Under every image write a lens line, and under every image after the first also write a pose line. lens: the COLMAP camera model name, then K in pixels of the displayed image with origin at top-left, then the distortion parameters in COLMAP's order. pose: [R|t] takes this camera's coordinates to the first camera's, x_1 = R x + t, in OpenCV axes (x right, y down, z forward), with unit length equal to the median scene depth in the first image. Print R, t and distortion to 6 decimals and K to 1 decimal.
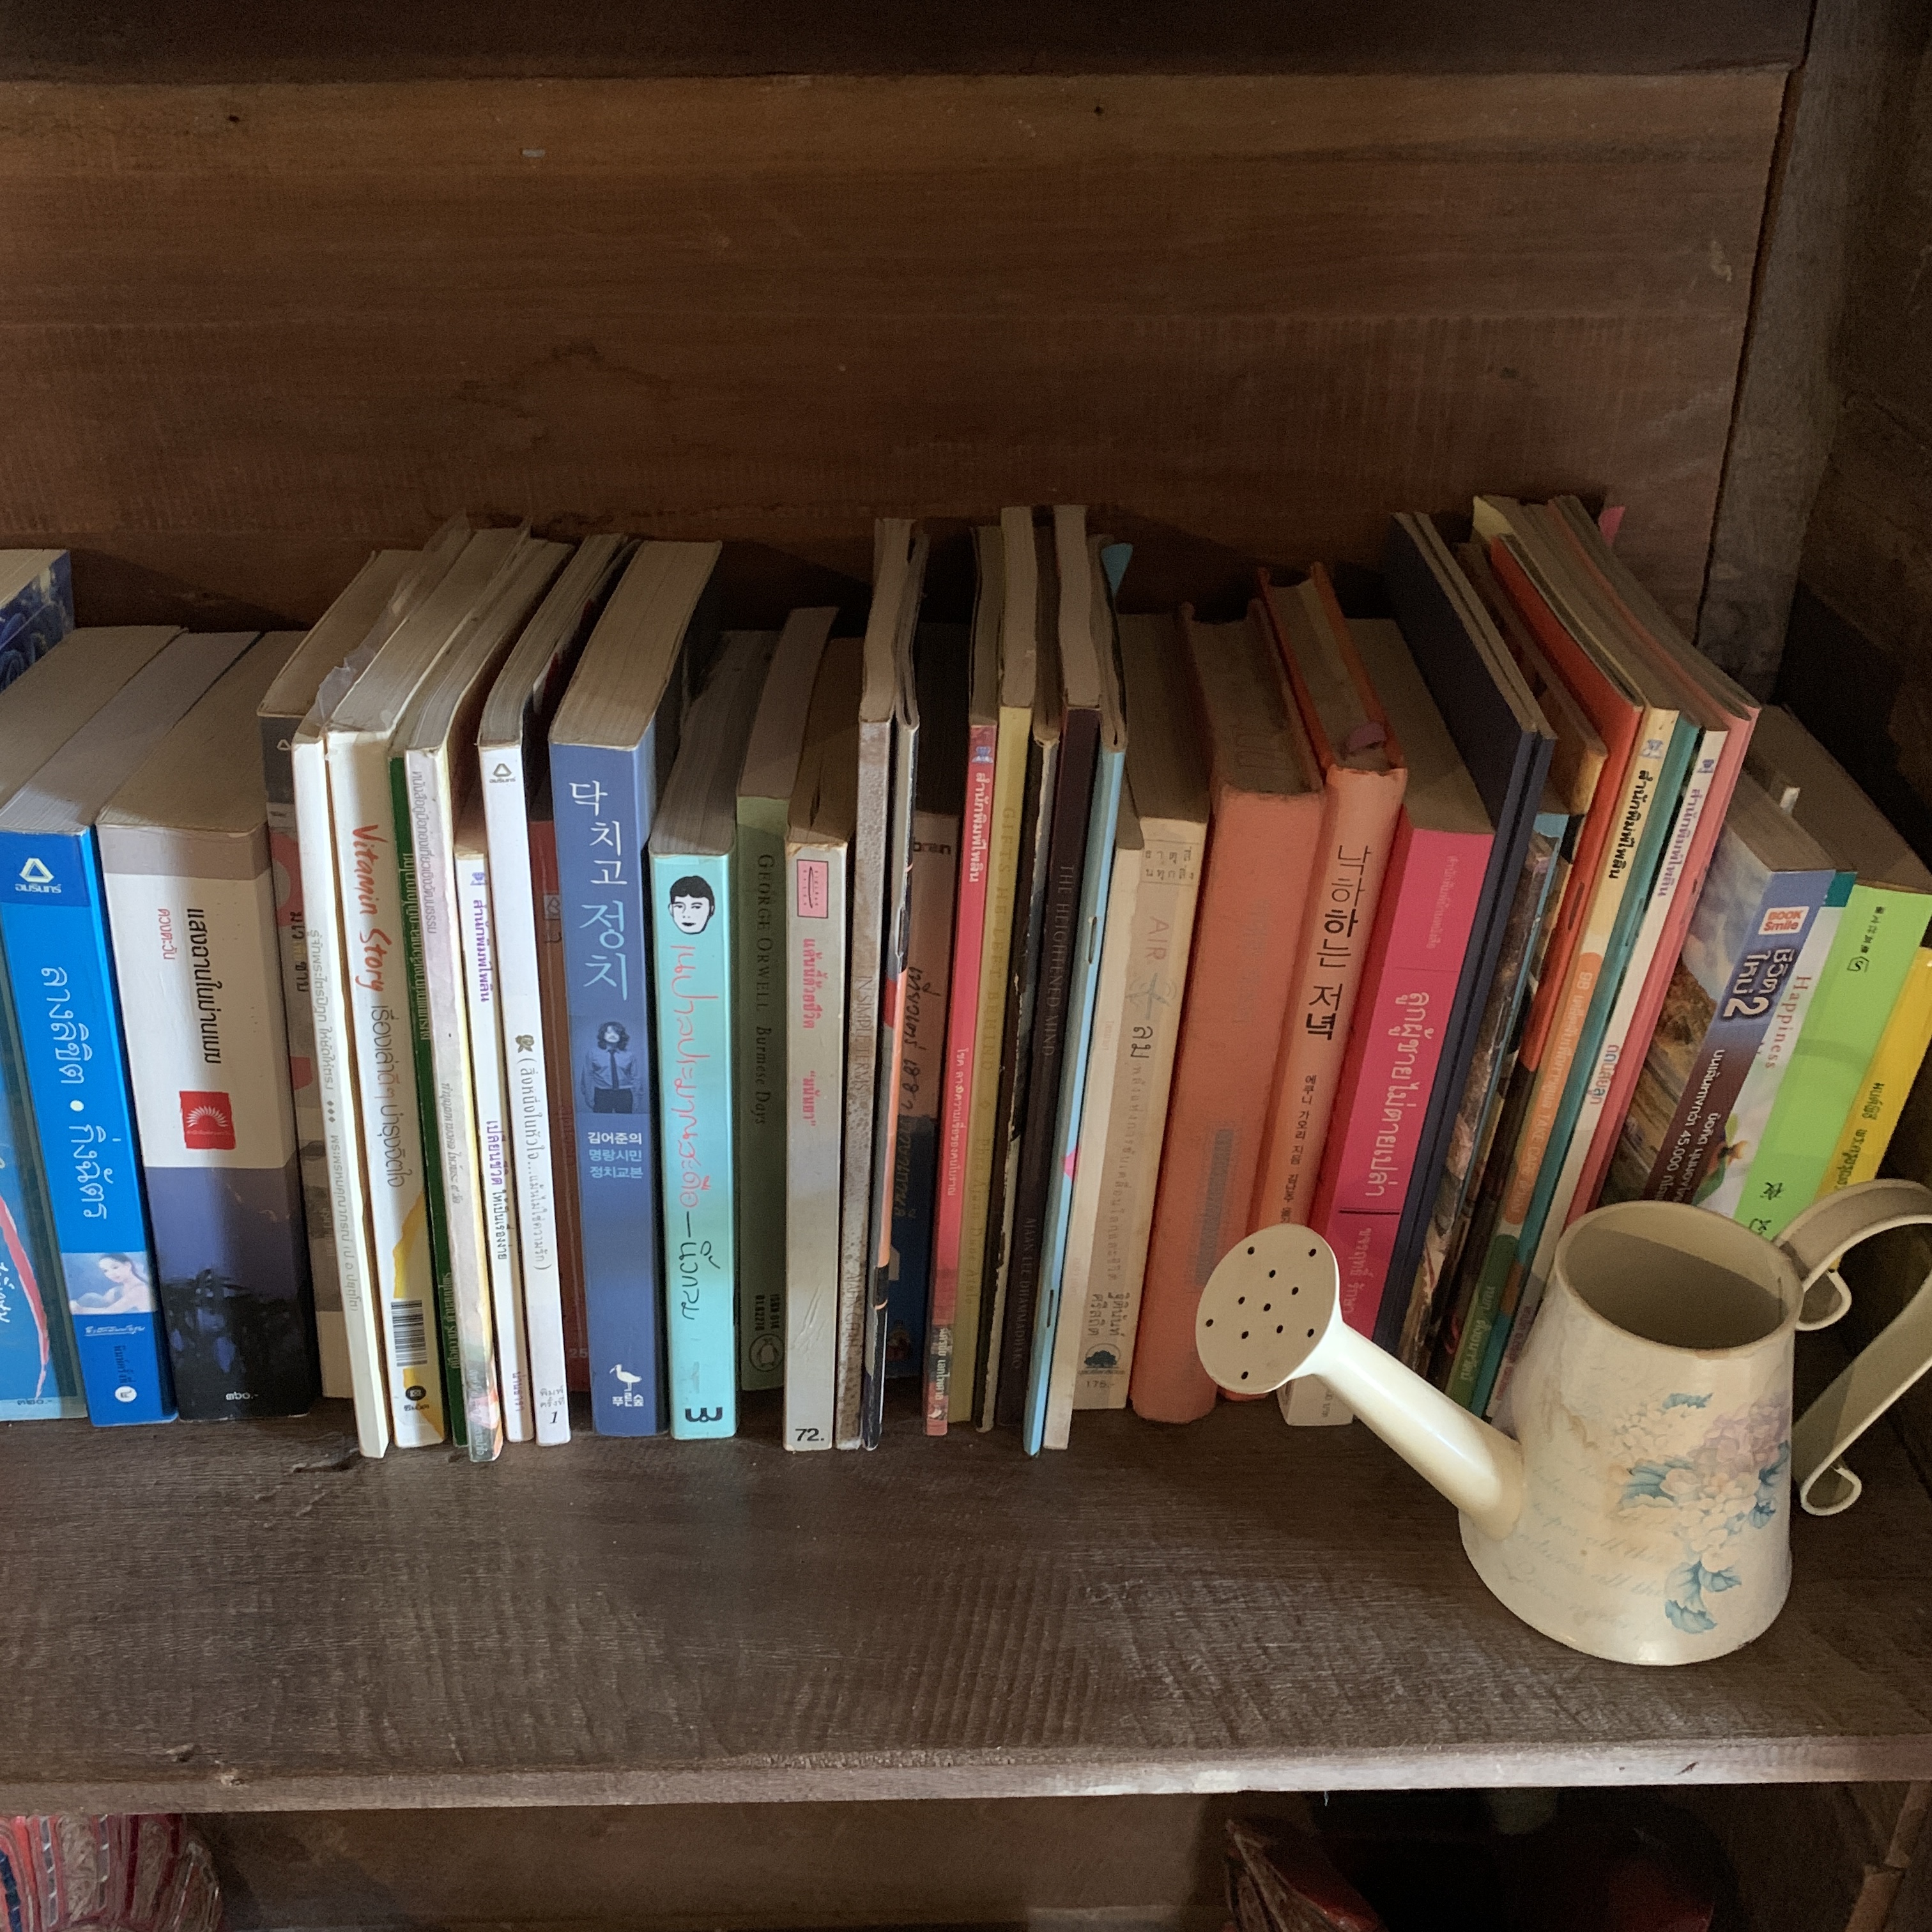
lens RADIAL K [[2016.8, 0, 965.9], [0, 2016.8, 963.5], [0, 0, 1]] dist [0.016276, 0.000000]
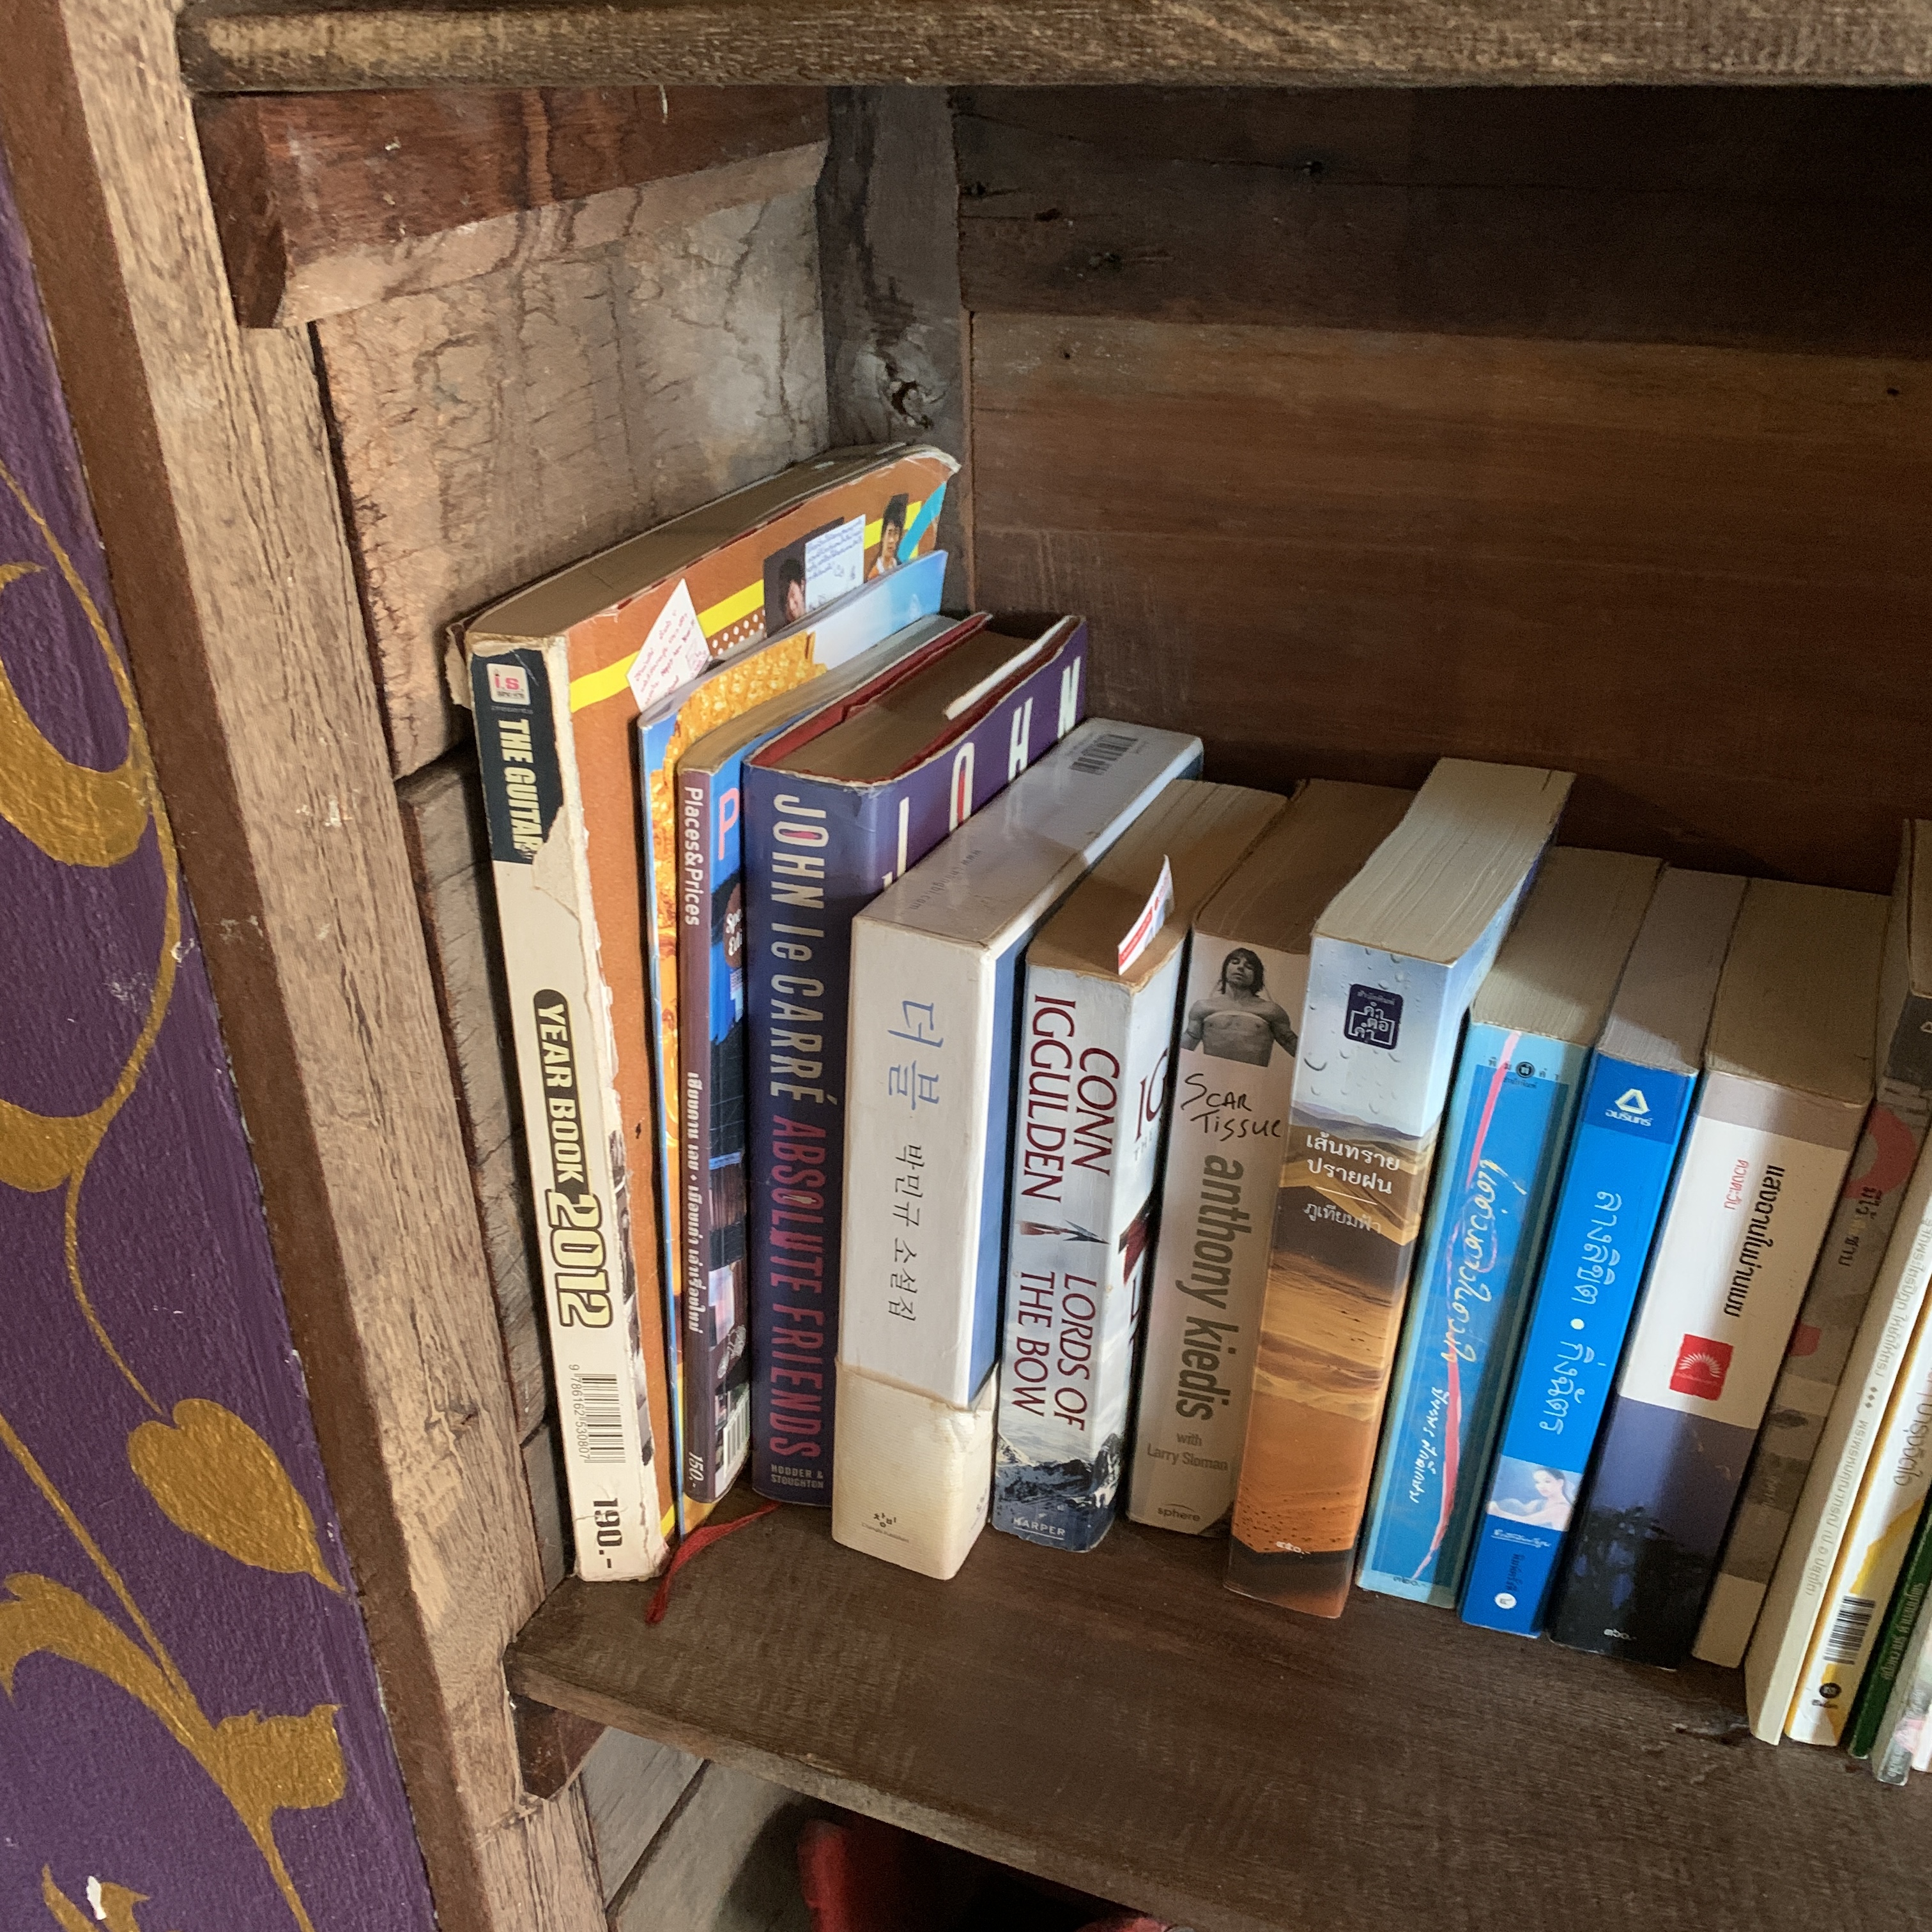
lens RADIAL K [[2016.8, 0, 965.4], [0, 2016.8, 968.2], [0, 0, 1]] dist [0.016276, 0.000000]
pose [[0.922995, 0.171334, -0.344565, -0.389322], [-0.195555, 0.980012, -0.036531, -0.007538], [0.331419, 0.101100, 0.938051, -0.072069]]
